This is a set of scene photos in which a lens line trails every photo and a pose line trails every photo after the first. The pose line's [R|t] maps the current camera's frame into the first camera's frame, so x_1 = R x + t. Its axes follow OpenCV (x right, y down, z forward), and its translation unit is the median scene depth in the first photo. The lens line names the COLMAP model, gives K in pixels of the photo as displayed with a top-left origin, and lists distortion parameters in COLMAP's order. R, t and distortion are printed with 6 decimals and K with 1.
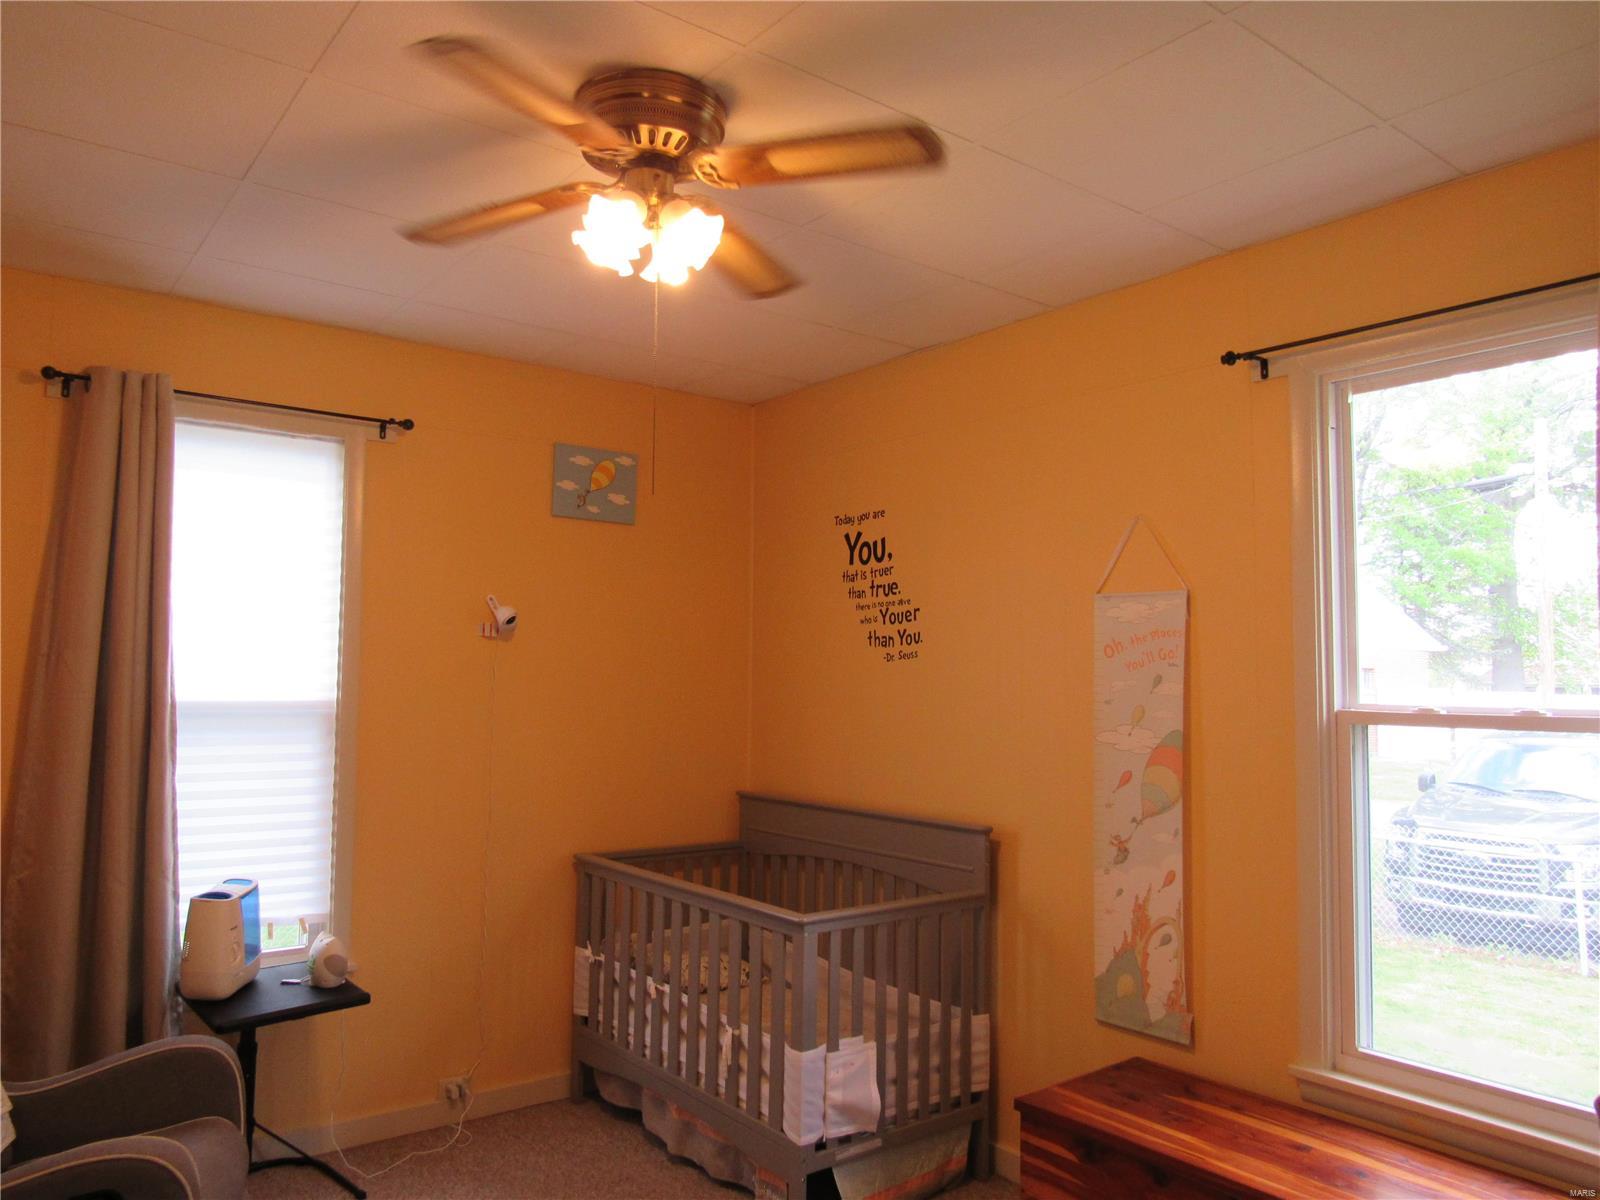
lens RADIAL K [[1153.8, 0, 798.6], [0, 1153.8, 595.6], [0, 0, 1]] dist [-0.024340, 0.010921]
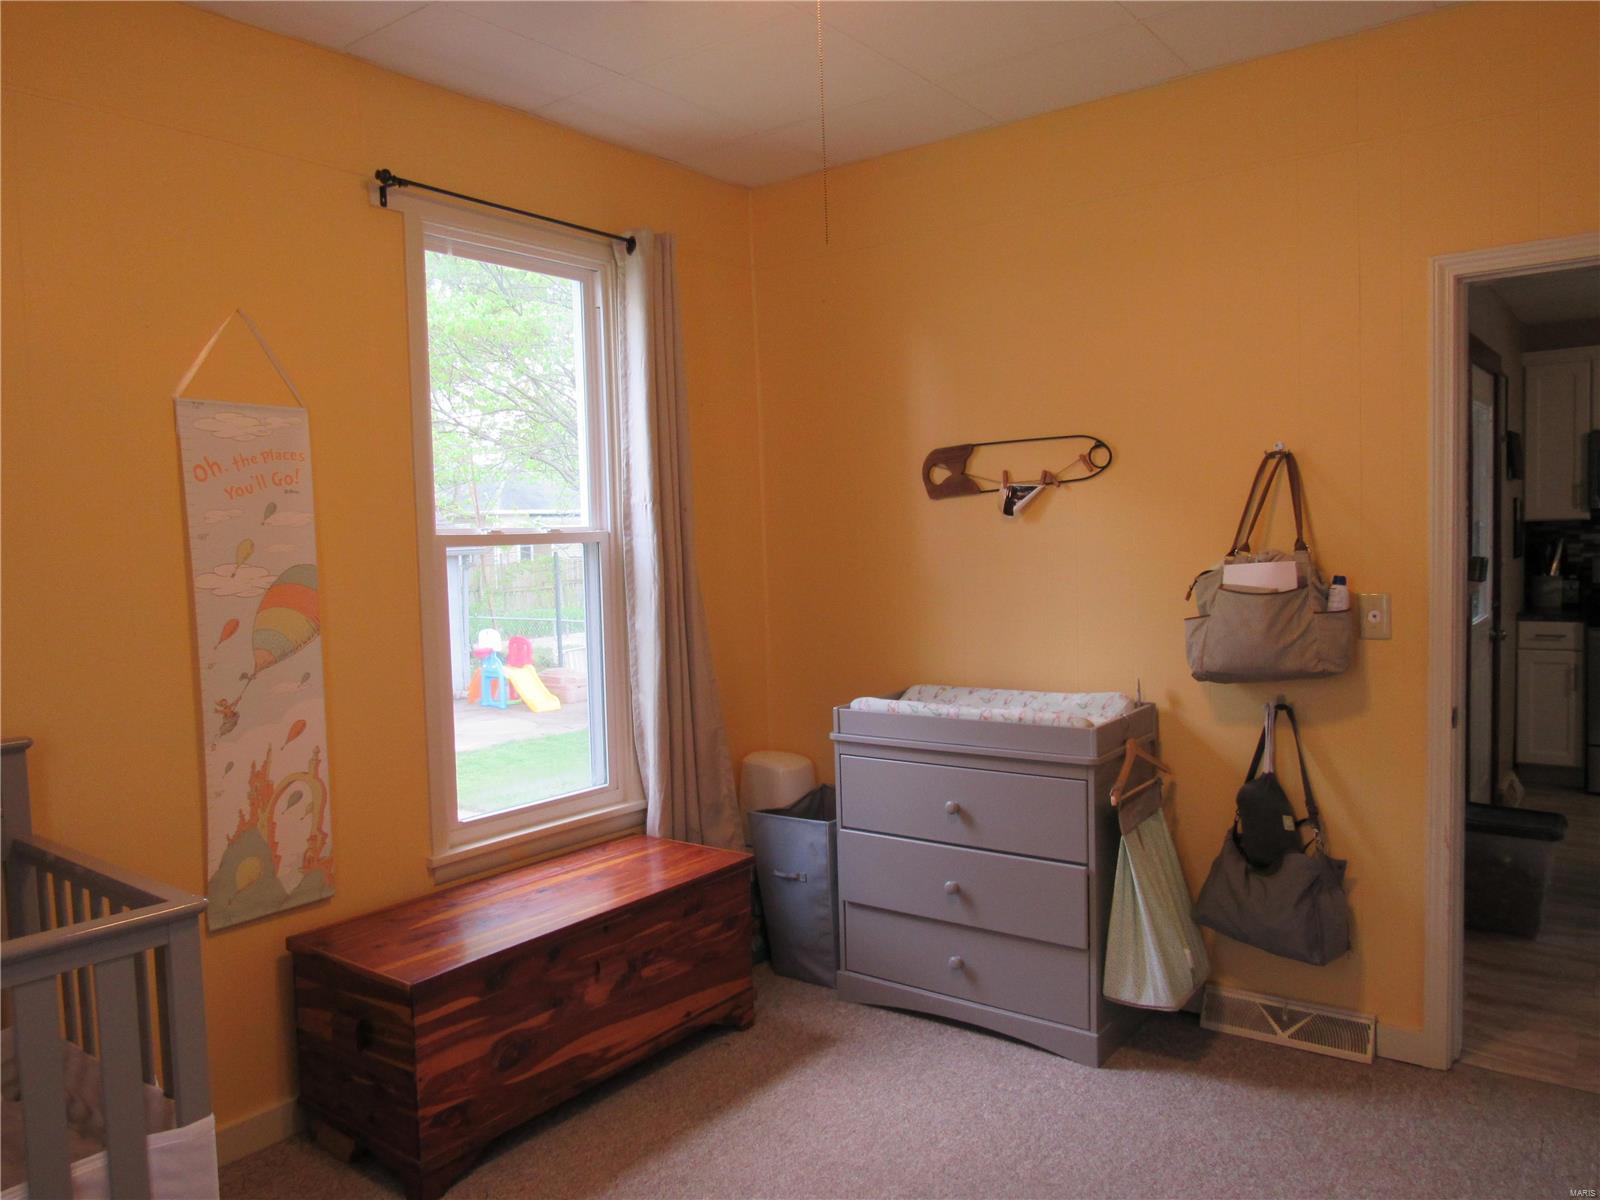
lens RADIAL K [[1153.8, 0, 798.6], [0, 1153.8, 595.6], [0, 0, 1]] dist [-0.024340, 0.010921]
pose [[-0.261860, -0.056079, 0.963475, -0.626767], [-0.044410, 0.997953, 0.046016, 0.081351], [-0.964084, -0.030738, -0.263814, 0.846635]]
